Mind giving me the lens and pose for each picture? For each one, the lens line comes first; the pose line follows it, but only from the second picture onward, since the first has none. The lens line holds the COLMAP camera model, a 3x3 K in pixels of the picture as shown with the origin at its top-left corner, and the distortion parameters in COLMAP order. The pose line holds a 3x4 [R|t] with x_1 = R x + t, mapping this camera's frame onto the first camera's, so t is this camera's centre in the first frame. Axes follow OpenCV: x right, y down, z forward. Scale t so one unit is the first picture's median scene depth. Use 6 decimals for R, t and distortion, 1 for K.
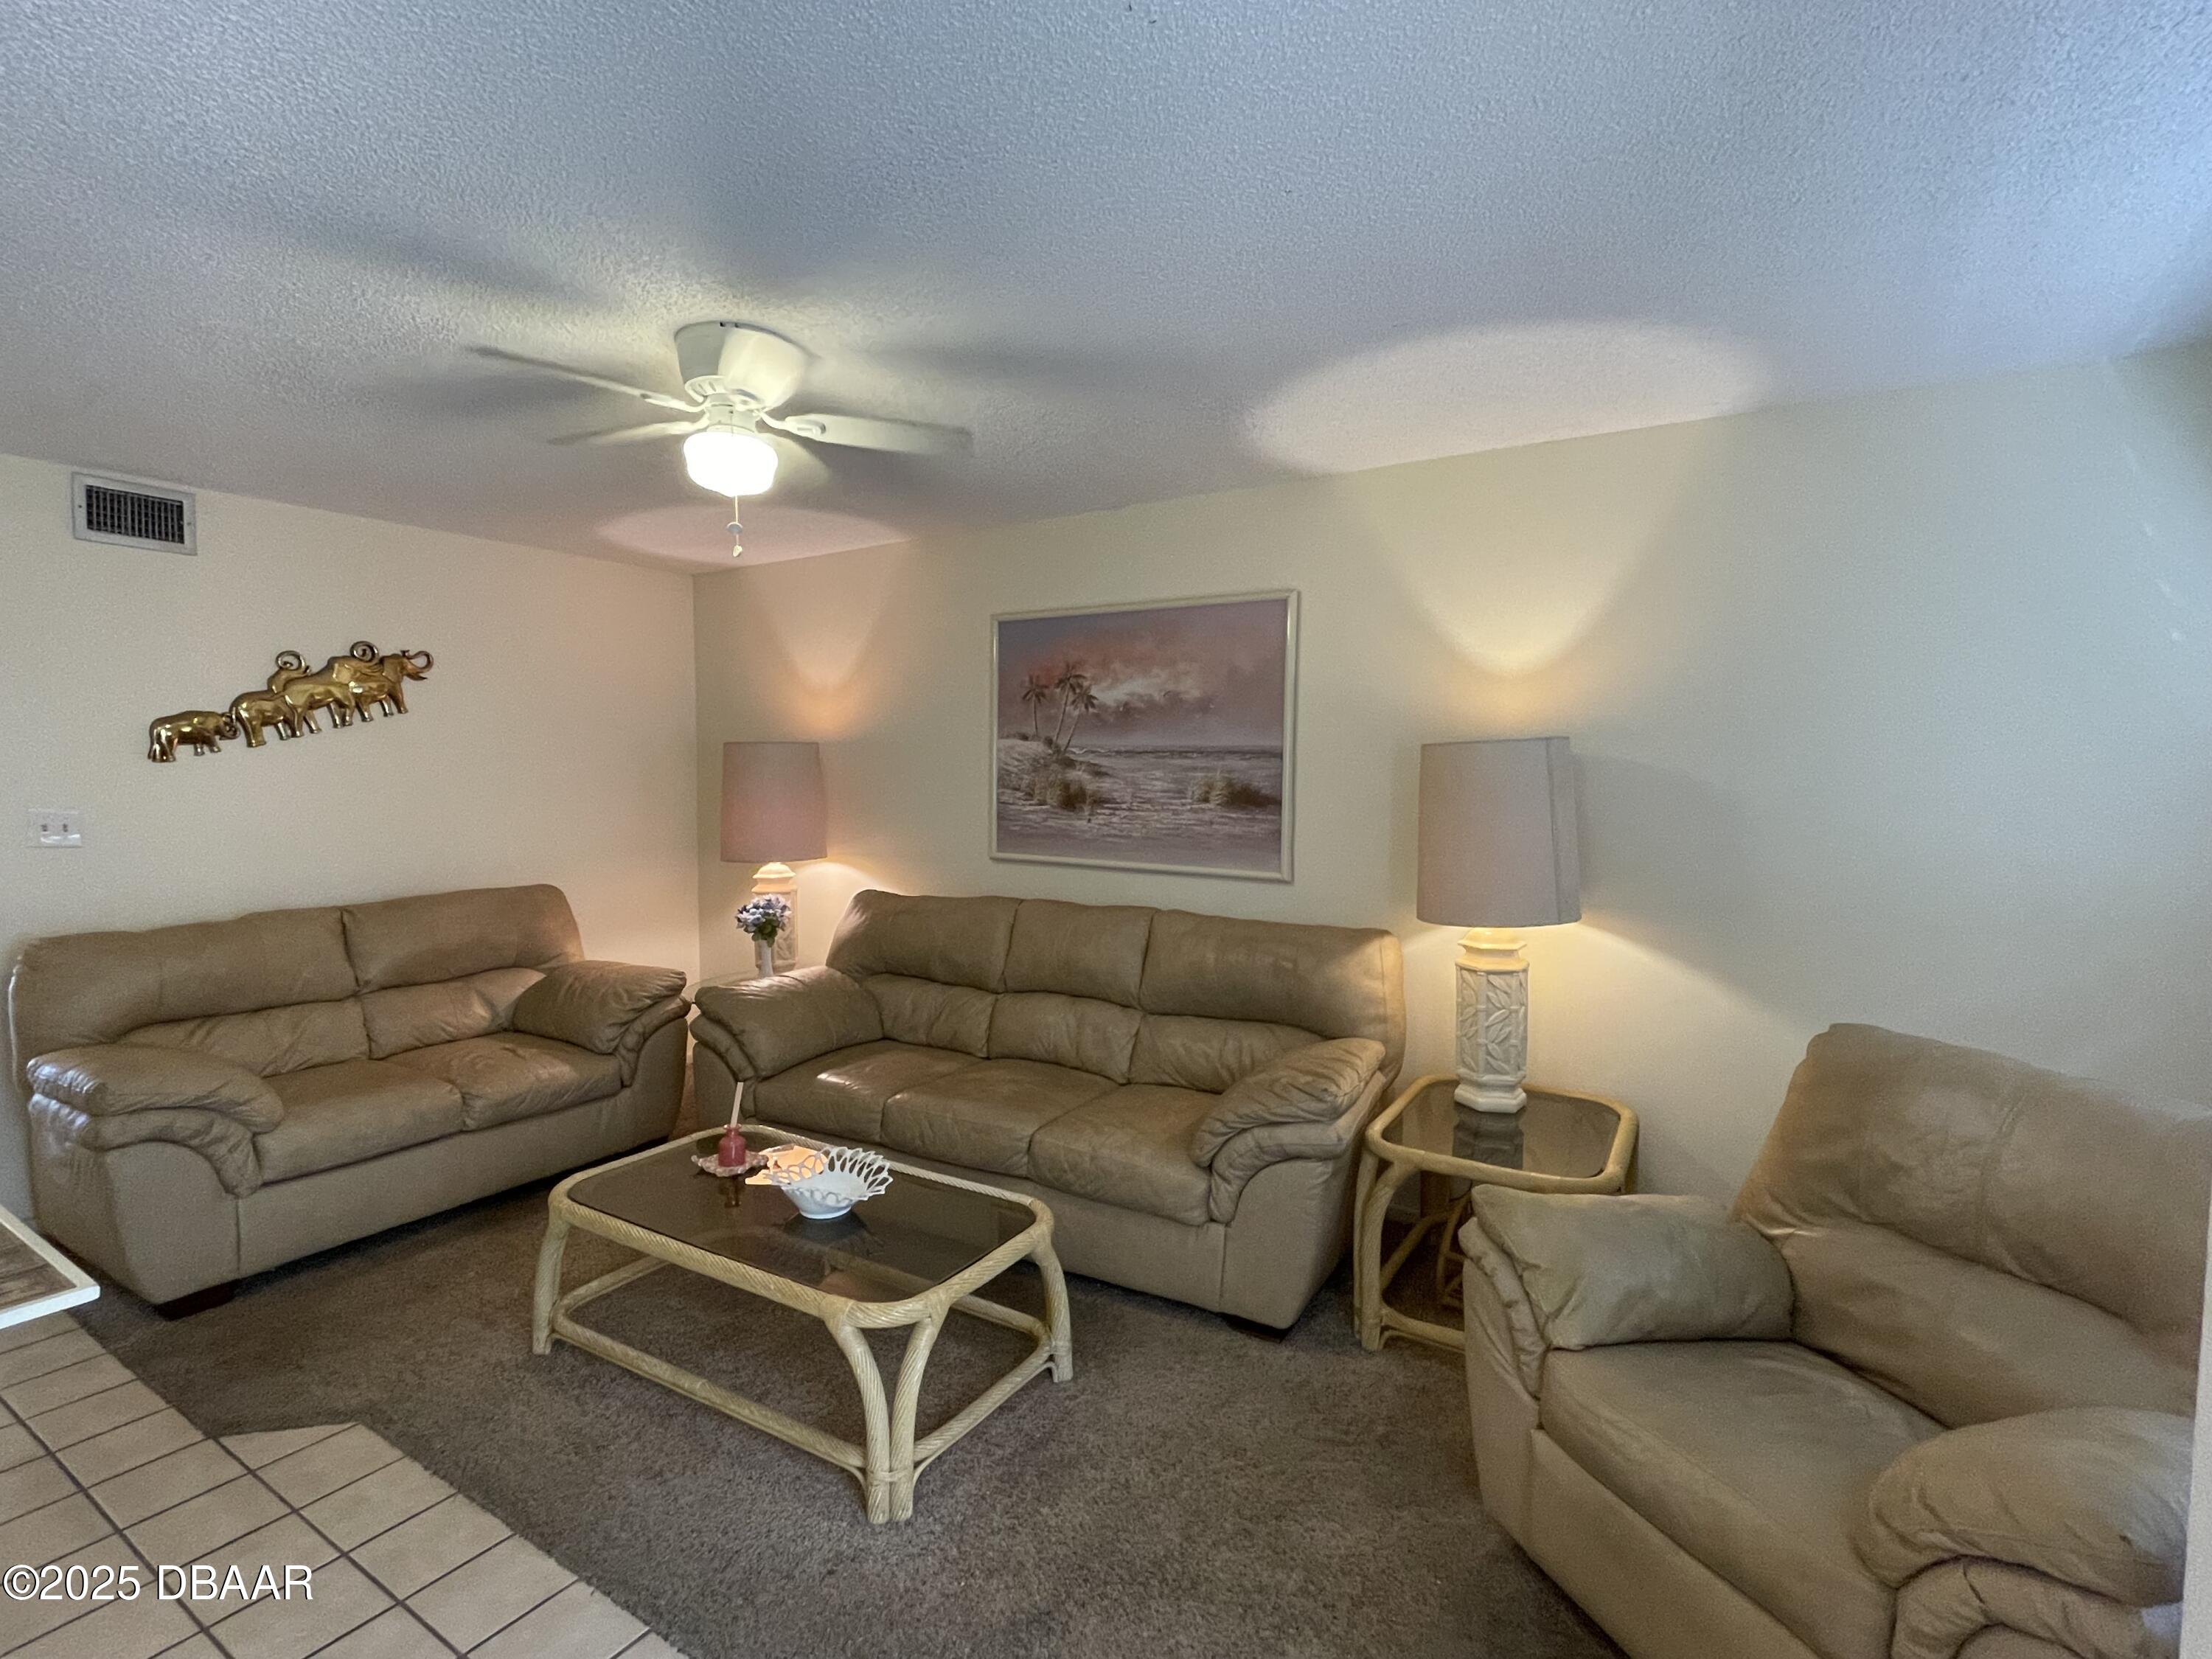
lens RADIAL K [[1069.6, 0, 1103.7], [0, 1069.6, 834.1], [0, 0, 1]] dist [0.009628, -0.001288]
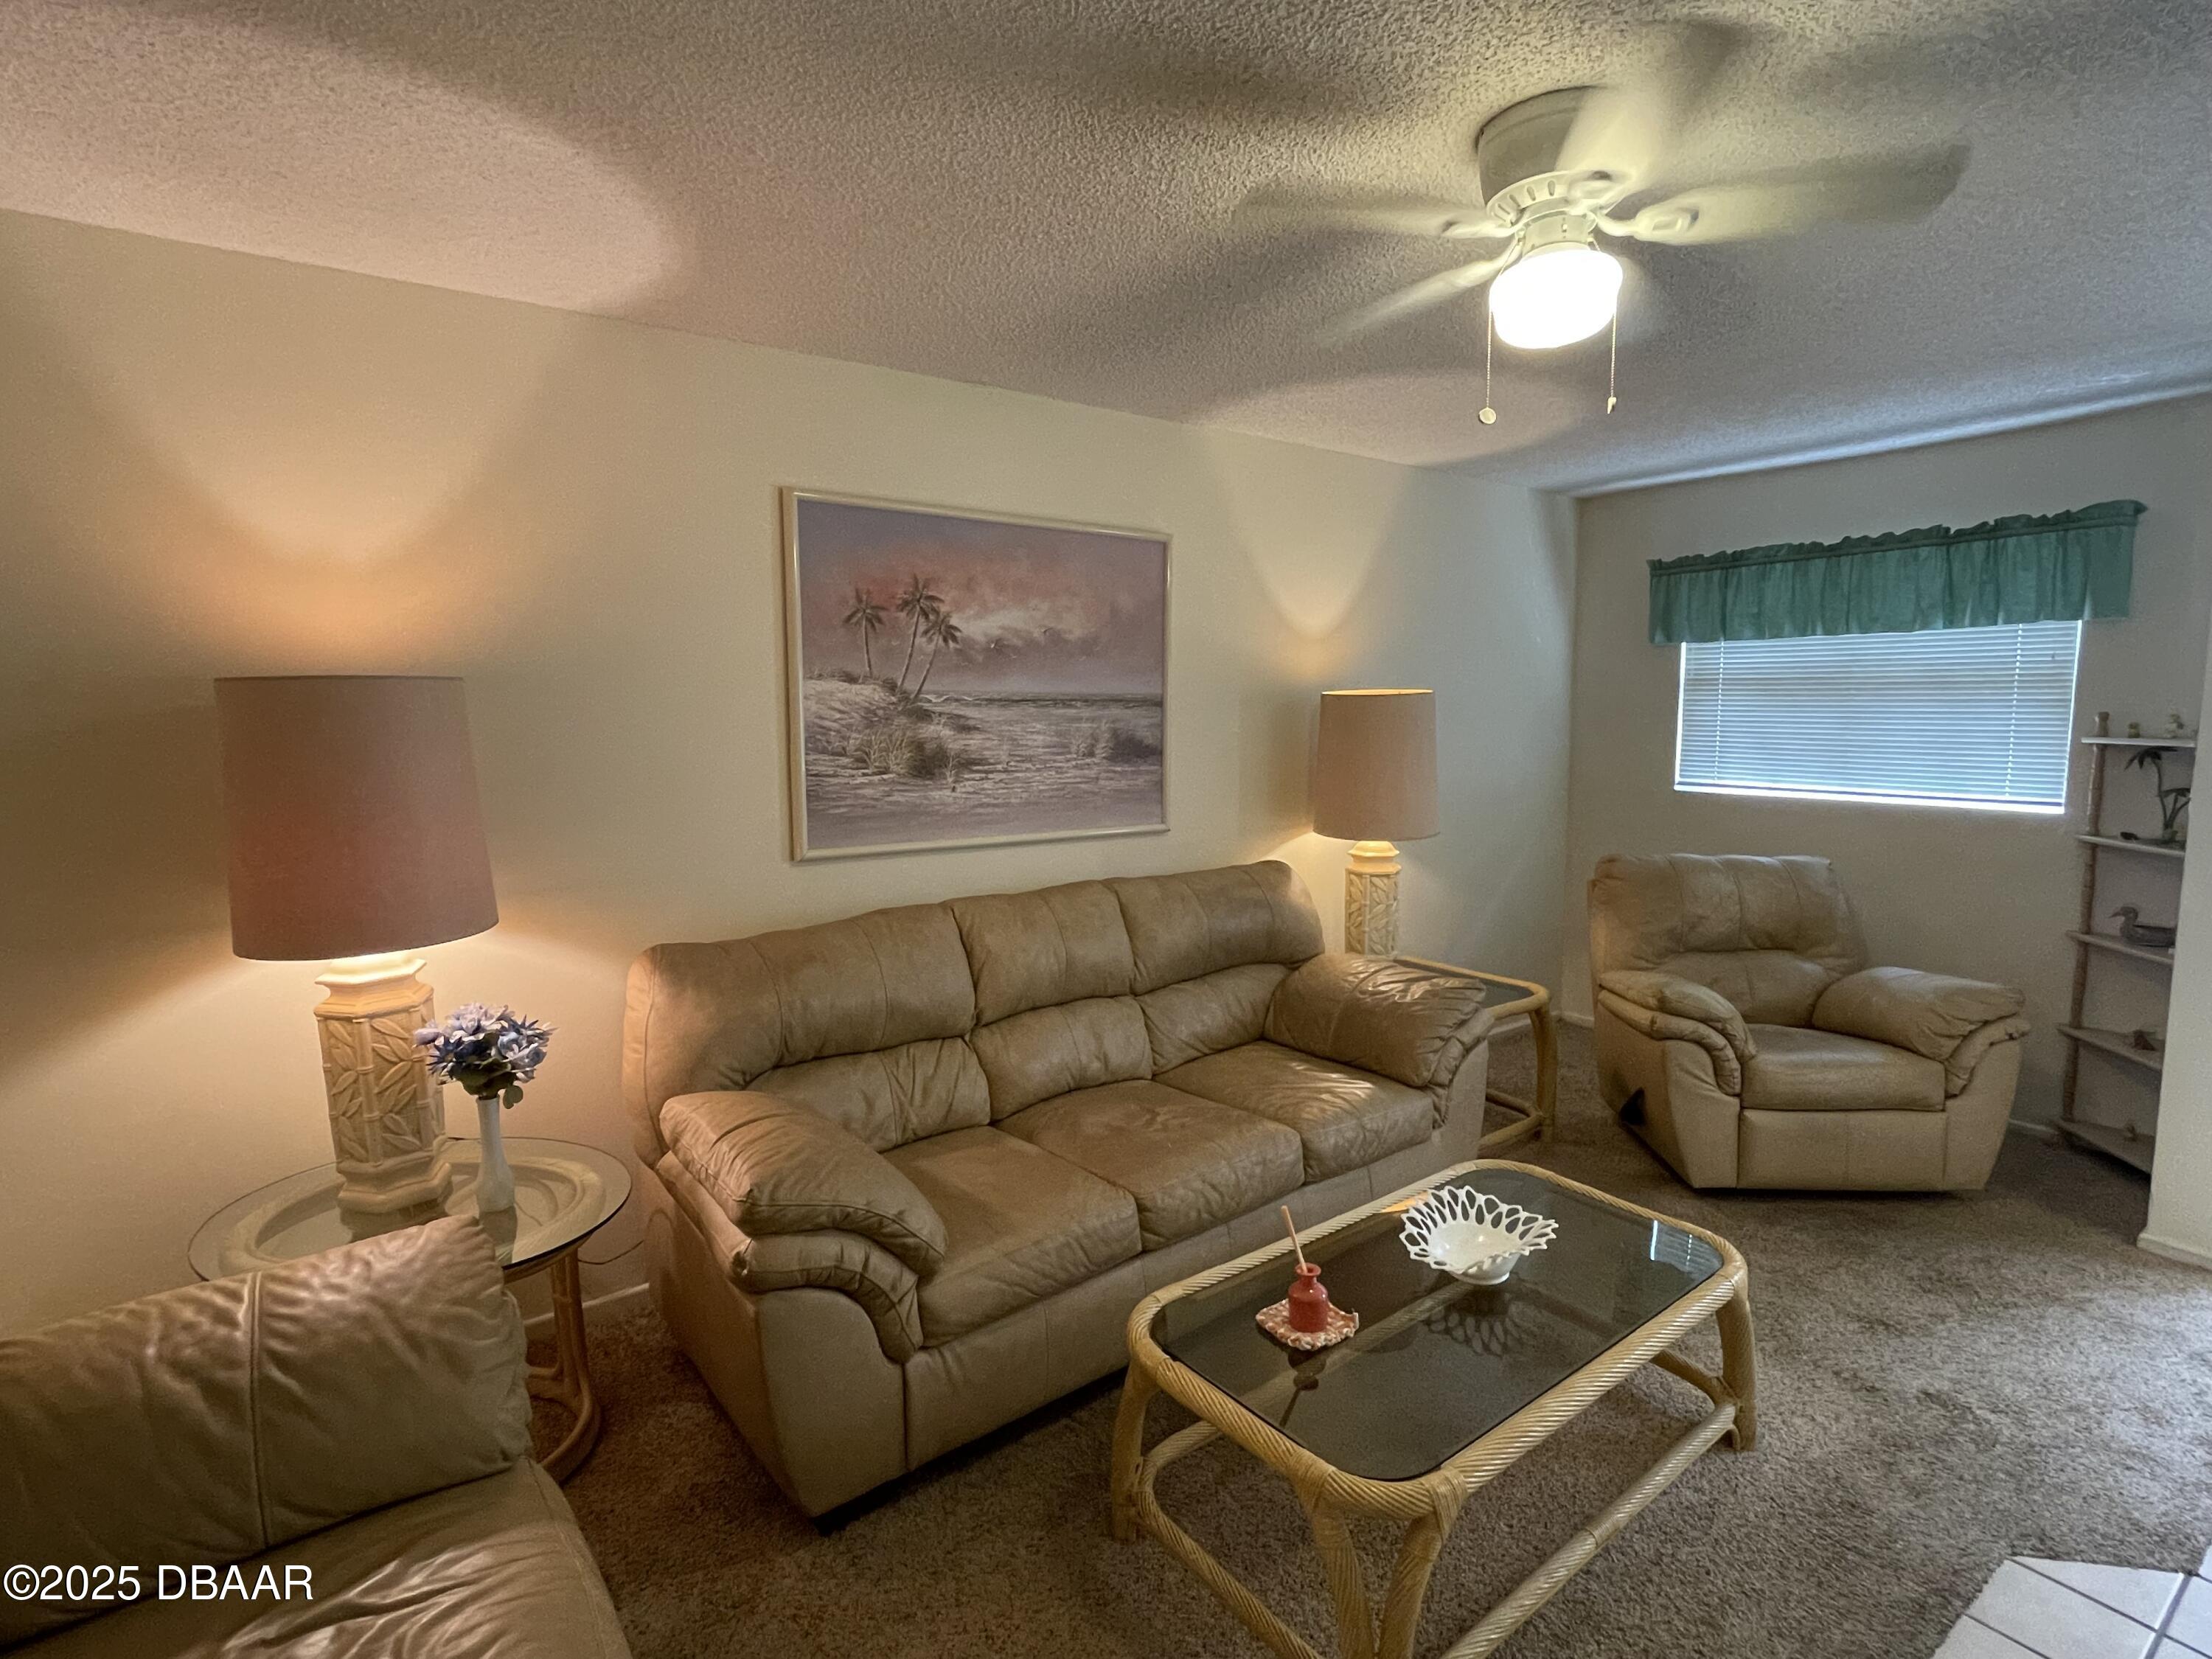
lens RADIAL K [[1095.2, 0, 1106.7], [0, 1095.2, 828.9], [0, 0, 1]] dist [-0.002804, -0.000099]
pose [[0.350959, -0.117697, 0.928964, -0.744045], [0.058796, 0.992882, 0.103582, -0.062396], [-0.934543, 0.018266, 0.355381, 0.647535]]
